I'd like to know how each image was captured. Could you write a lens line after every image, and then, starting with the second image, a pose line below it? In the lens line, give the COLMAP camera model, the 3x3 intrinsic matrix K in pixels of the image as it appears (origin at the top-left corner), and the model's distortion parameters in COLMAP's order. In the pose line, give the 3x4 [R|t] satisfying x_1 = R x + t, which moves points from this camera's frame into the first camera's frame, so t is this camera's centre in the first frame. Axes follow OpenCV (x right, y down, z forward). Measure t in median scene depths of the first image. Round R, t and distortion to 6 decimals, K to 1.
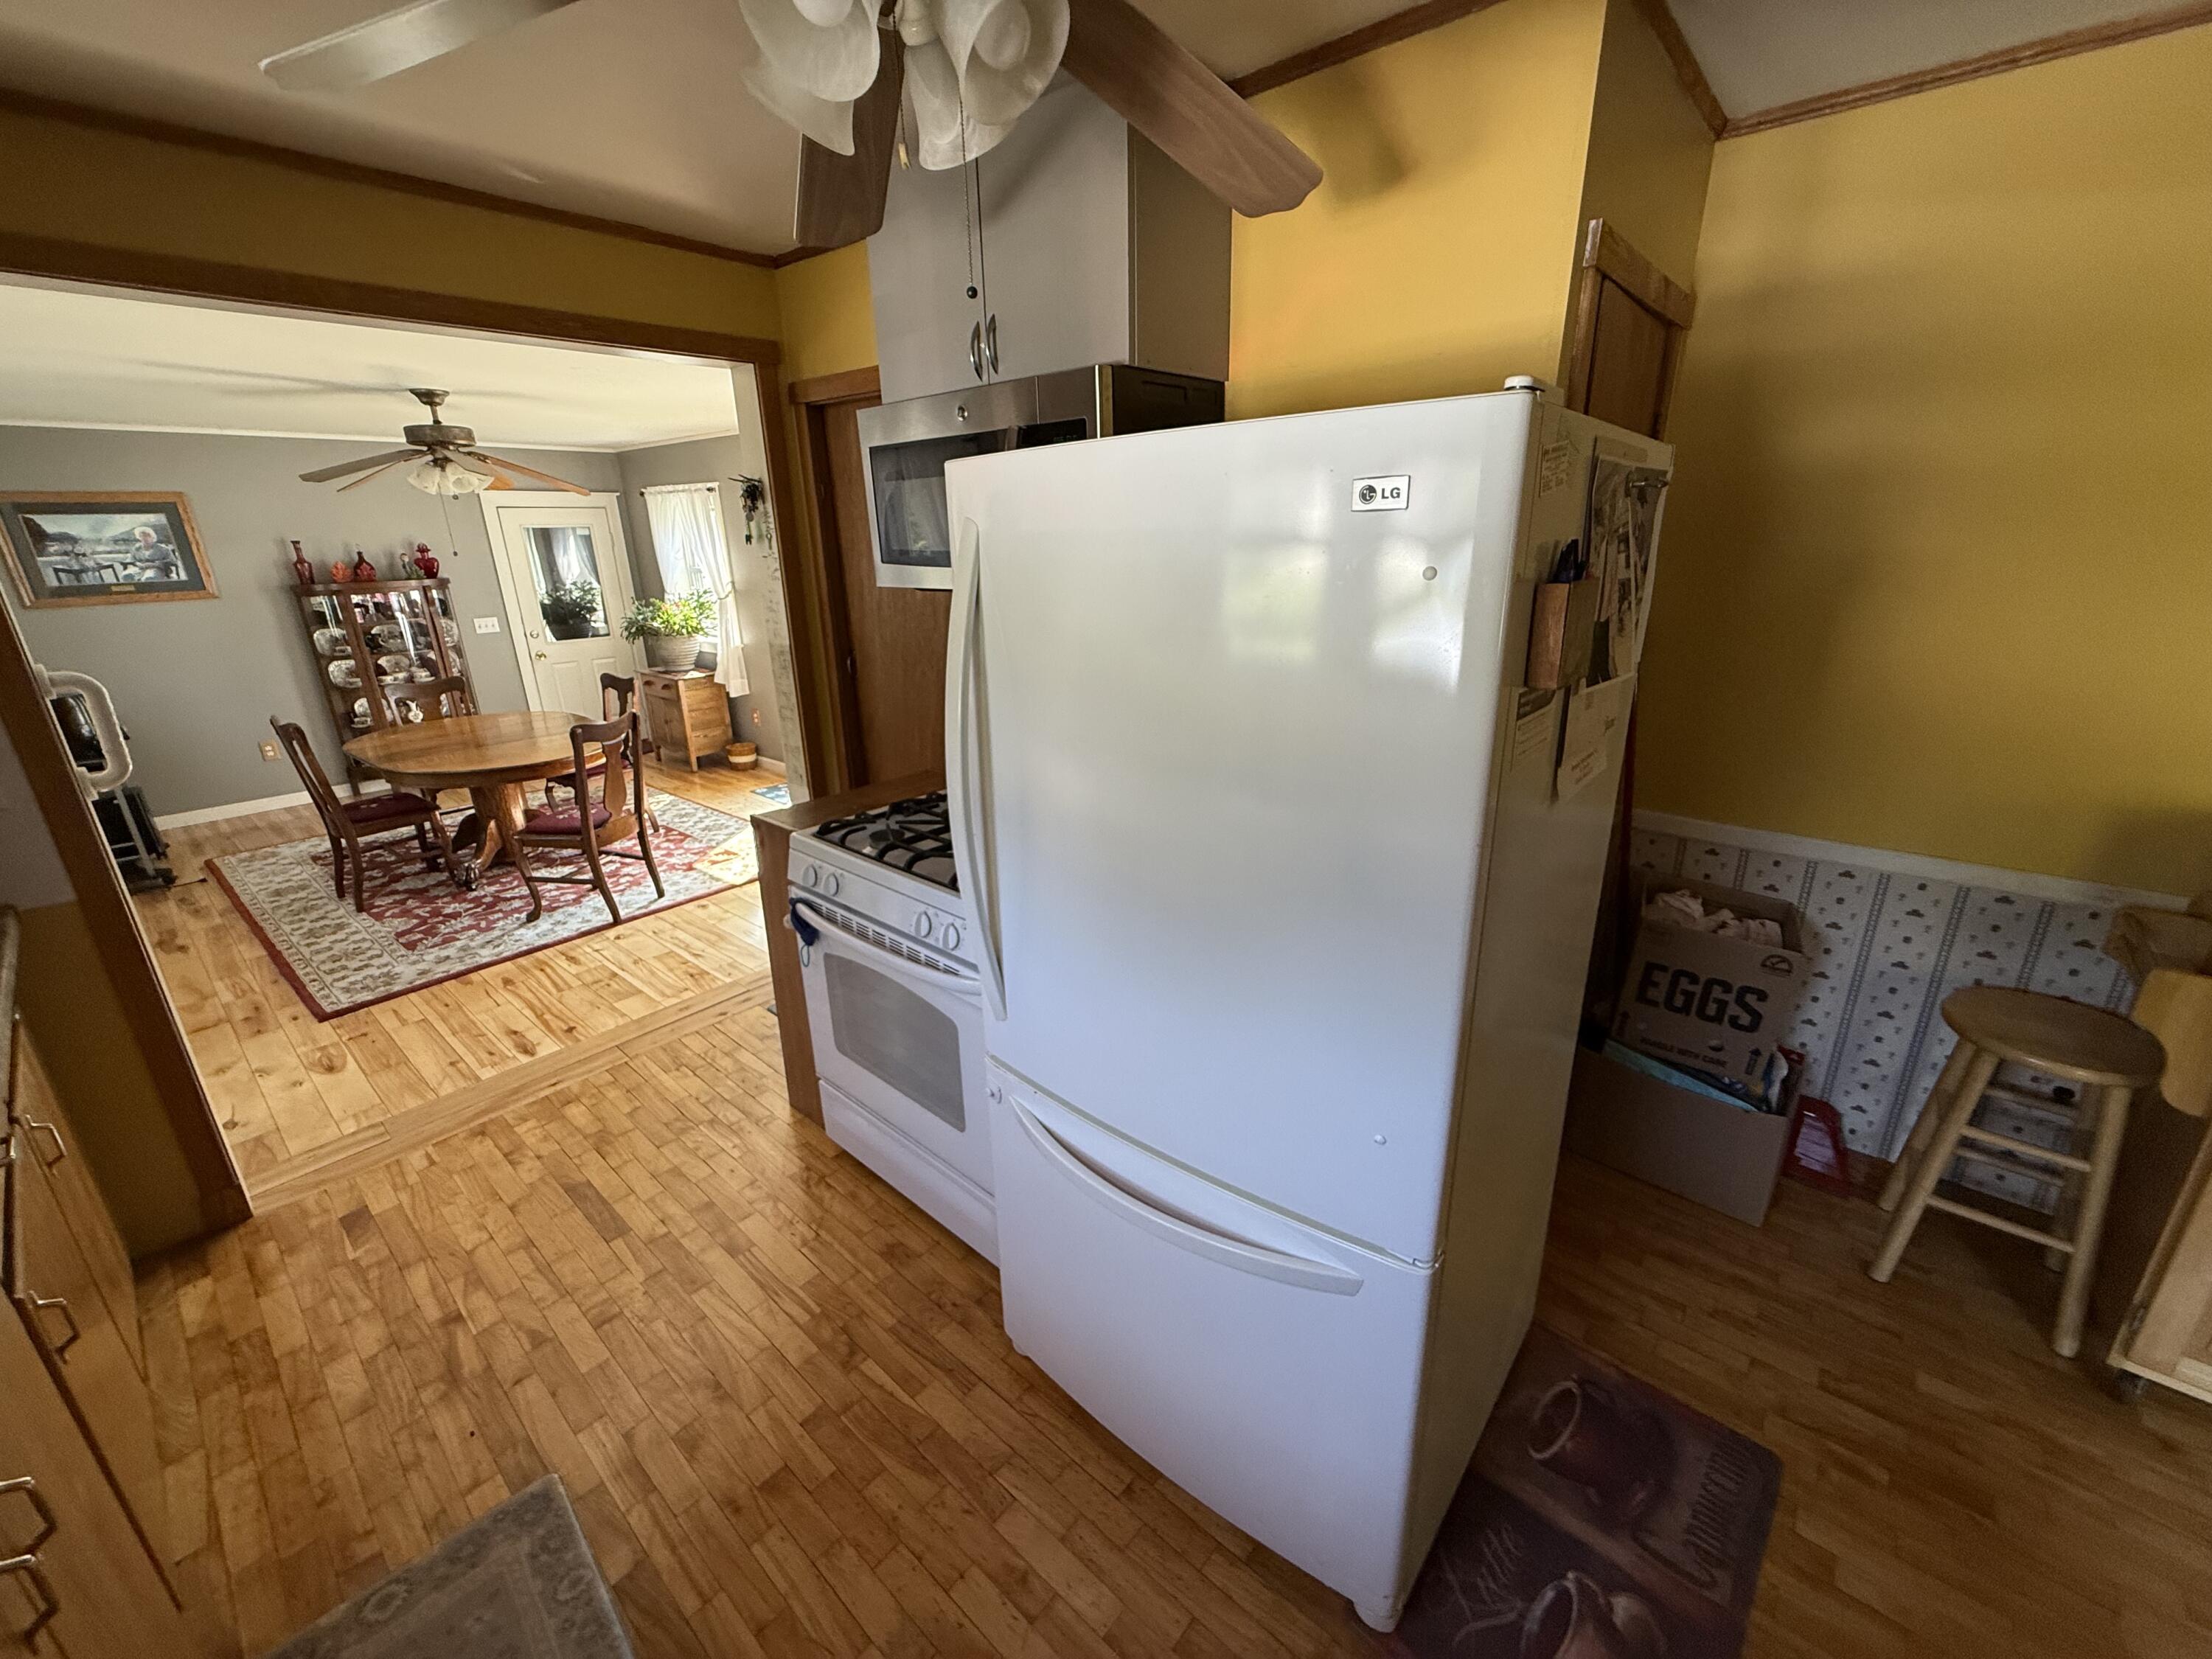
lens RADIAL K [[879.4, 0, 1096.3], [0, 879.4, 826.4], [0, 0, 1]] dist [0.000430, -0.000436]
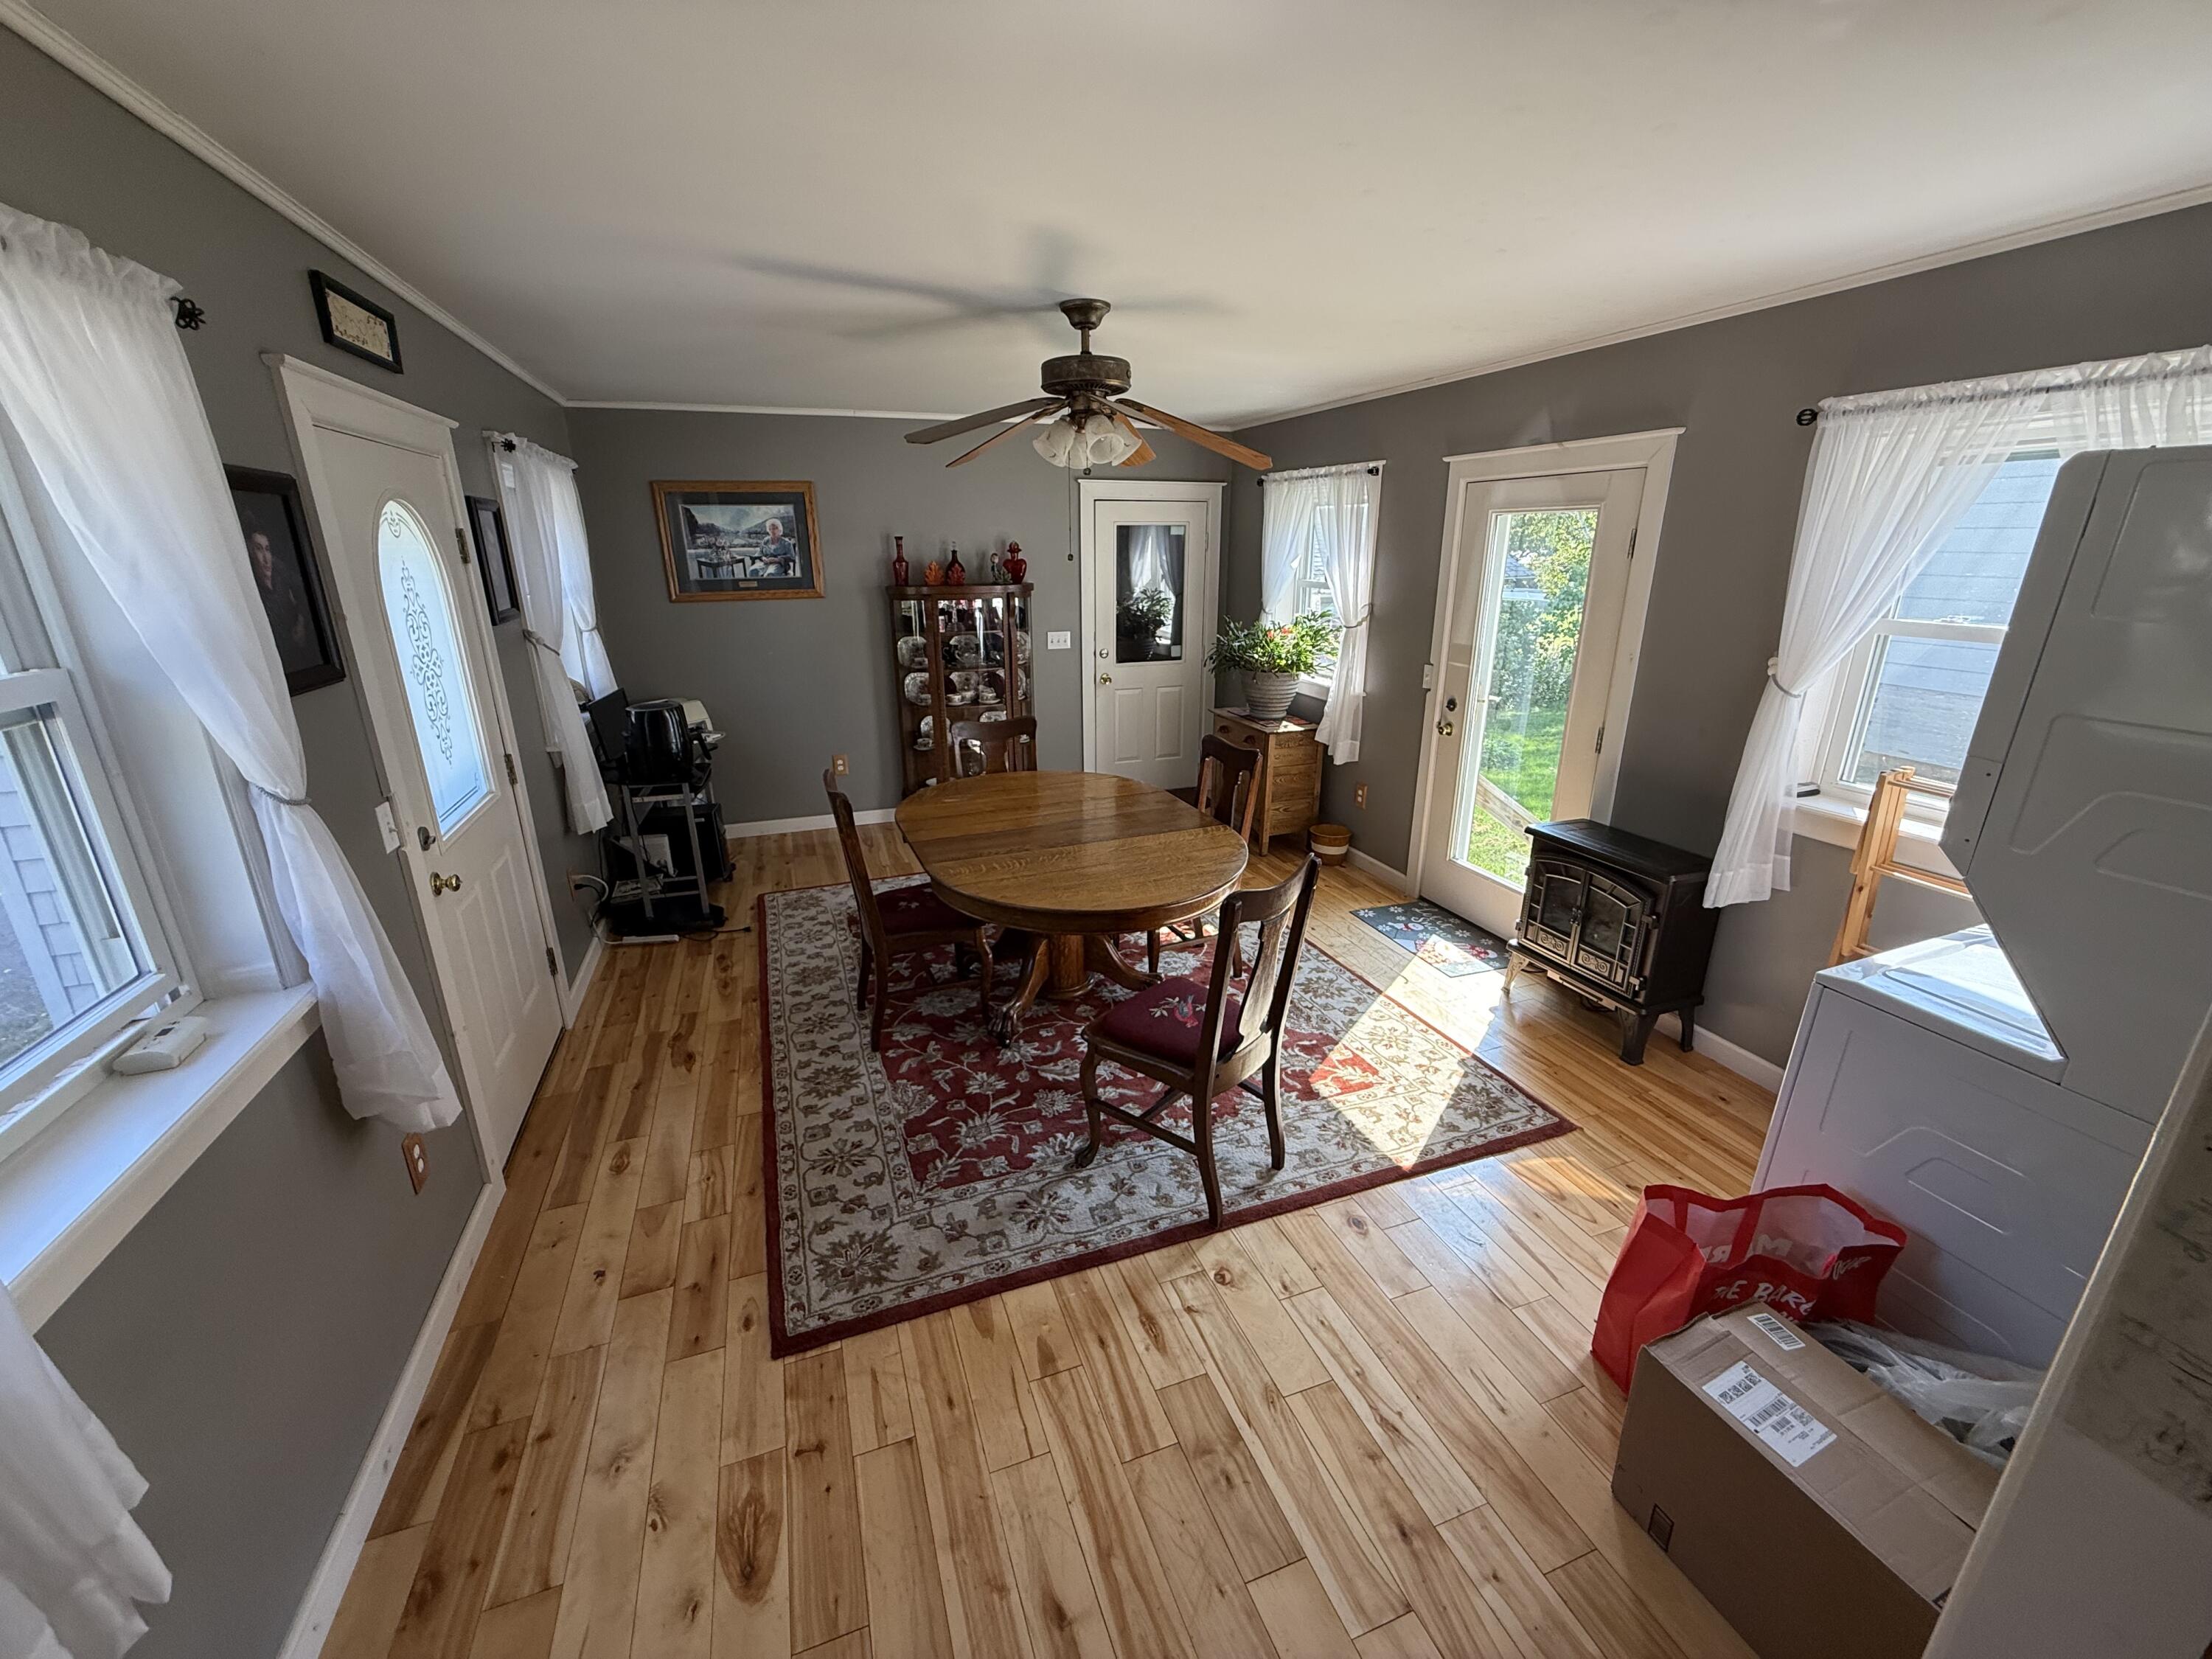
lens RADIAL K [[879.4, 0, 1095.9], [0, 879.4, 822.6], [0, 0, 1]] dist [0.000430, -0.000436]
pose [[0.868560, 0.165315, -0.467199, -0.356895], [-0.170253, 0.984881, 0.031980, -0.132974], [0.465423, 0.051766, 0.883574, 0.418050]]
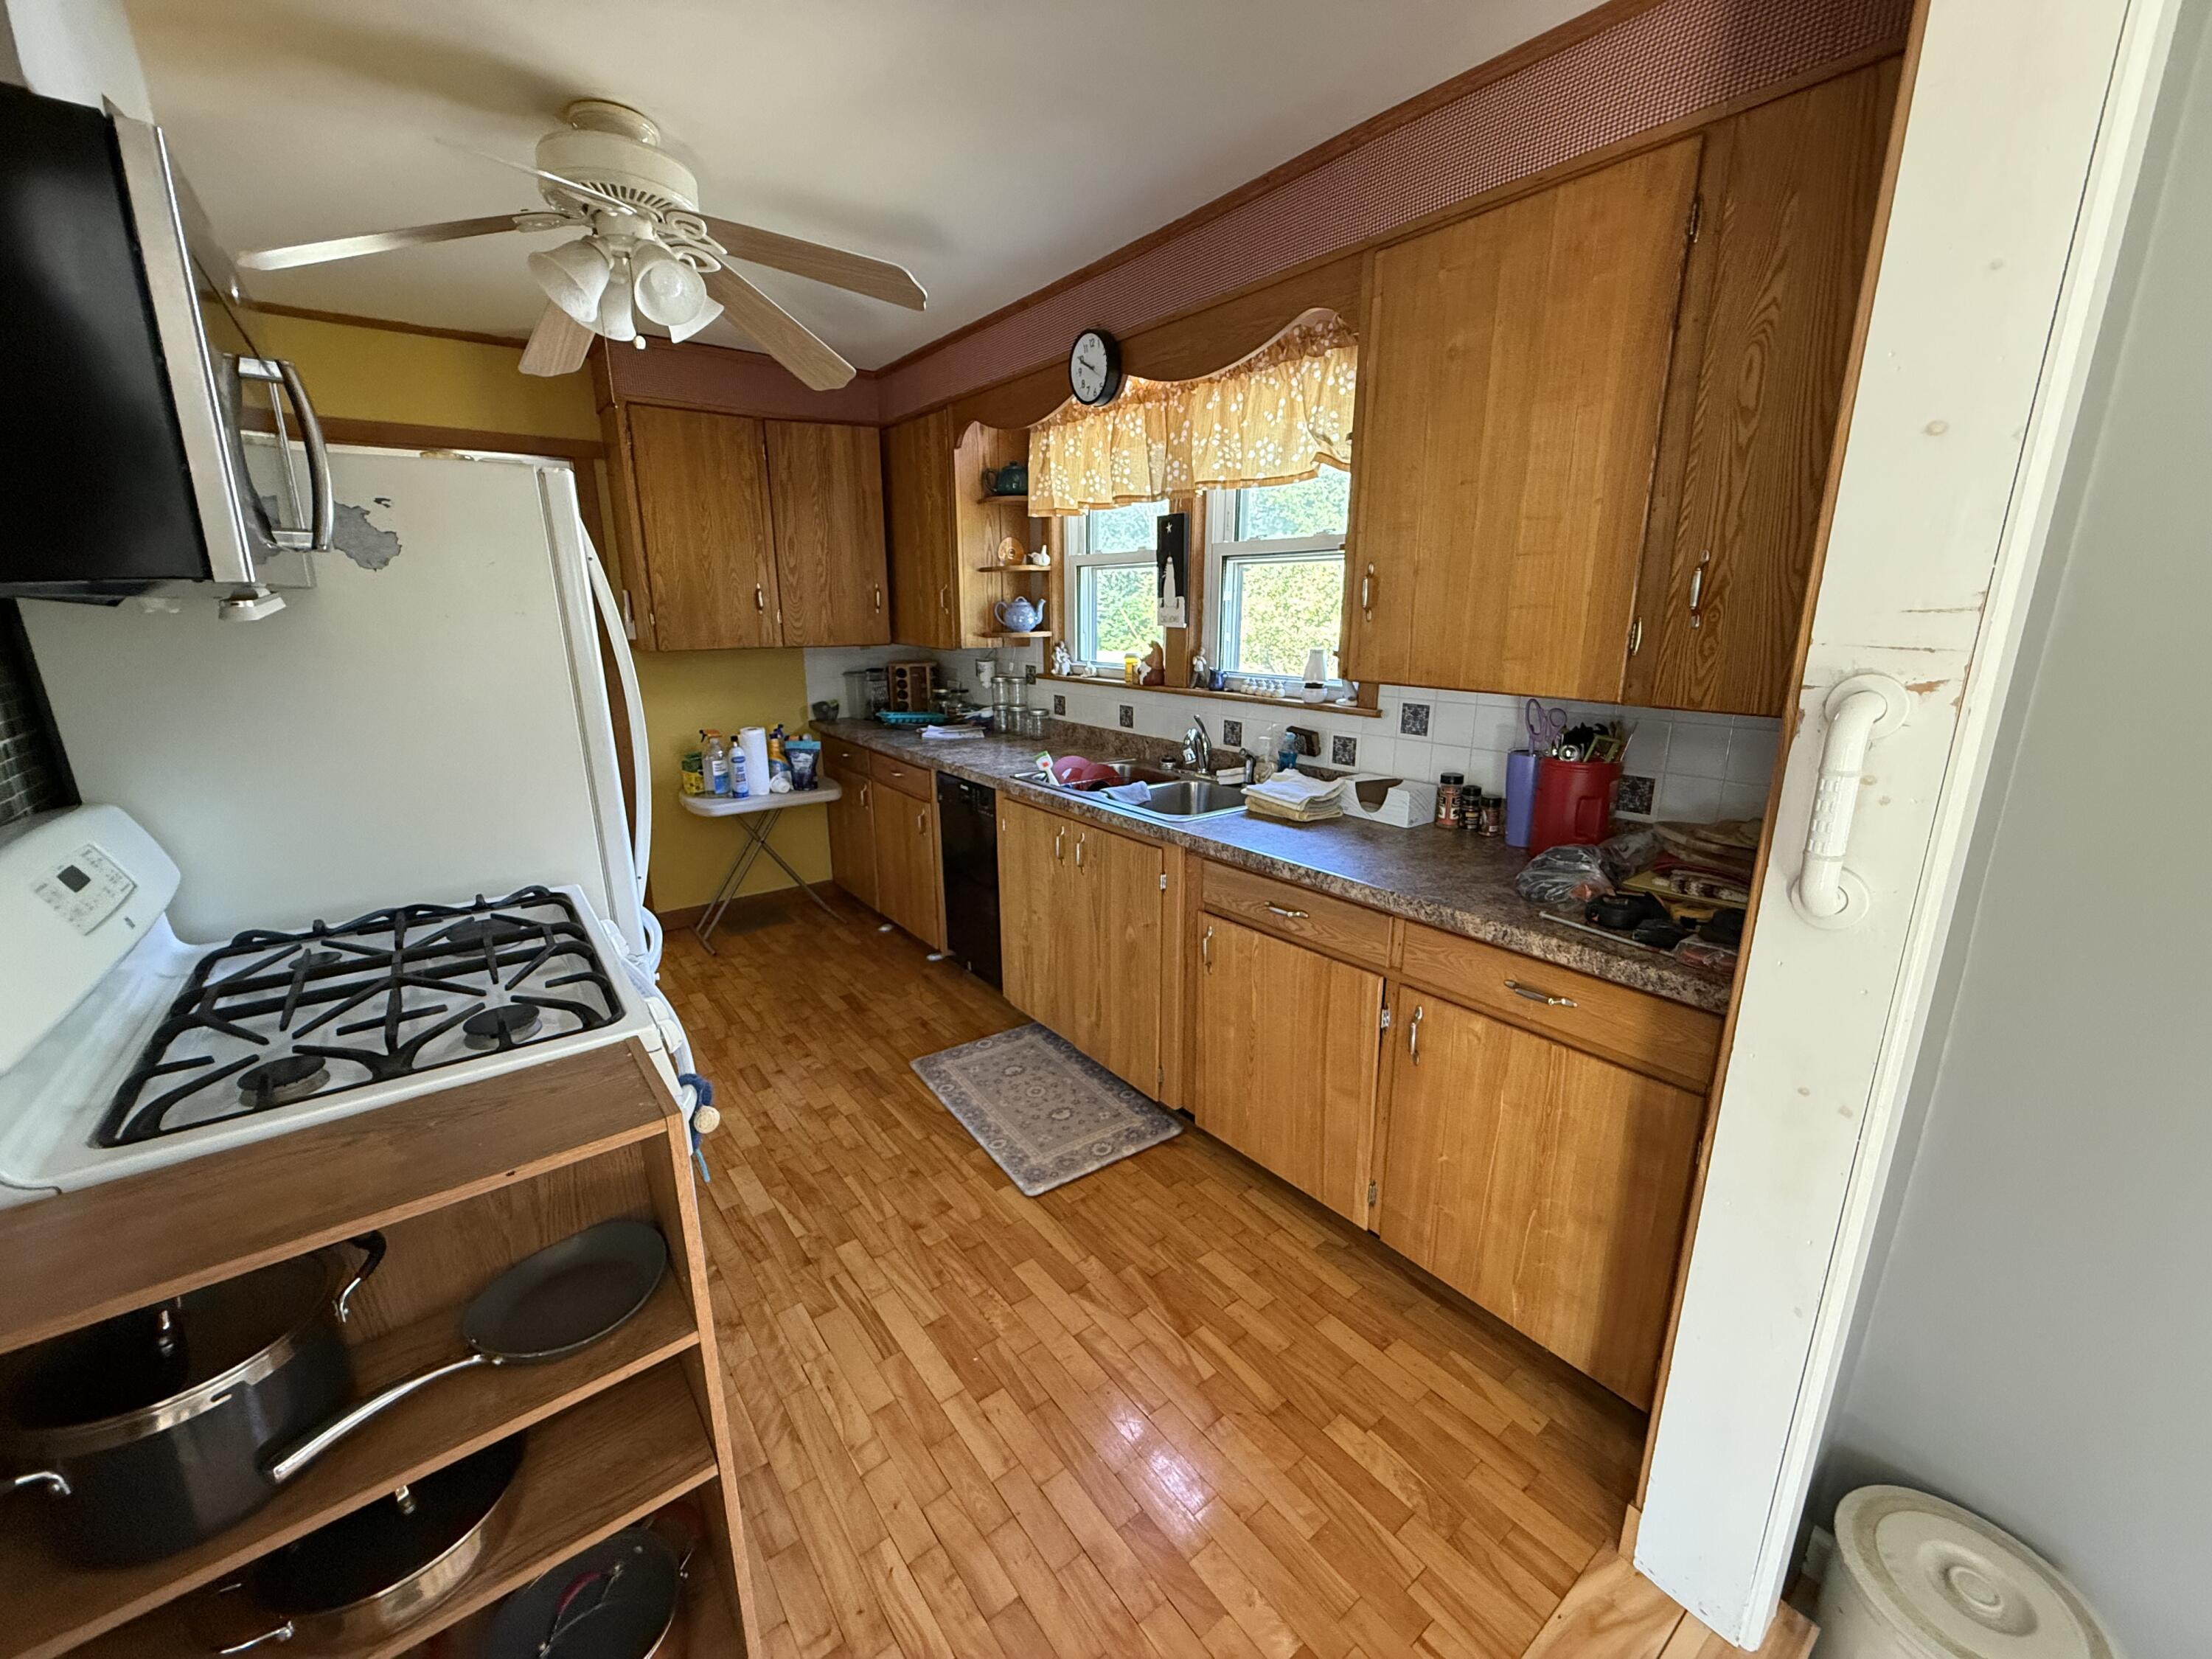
lens RADIAL K [[879.4, 0, 1095.5], [0, 879.4, 826.9], [0, 0, 1]] dist [0.000430, -0.000436]
pose [[-0.979455, -0.028033, 0.199704, -0.330871], [0.085387, 0.839491, 0.536623, -0.166971], [-0.182693, 0.542650, -0.819850, 0.609906]]
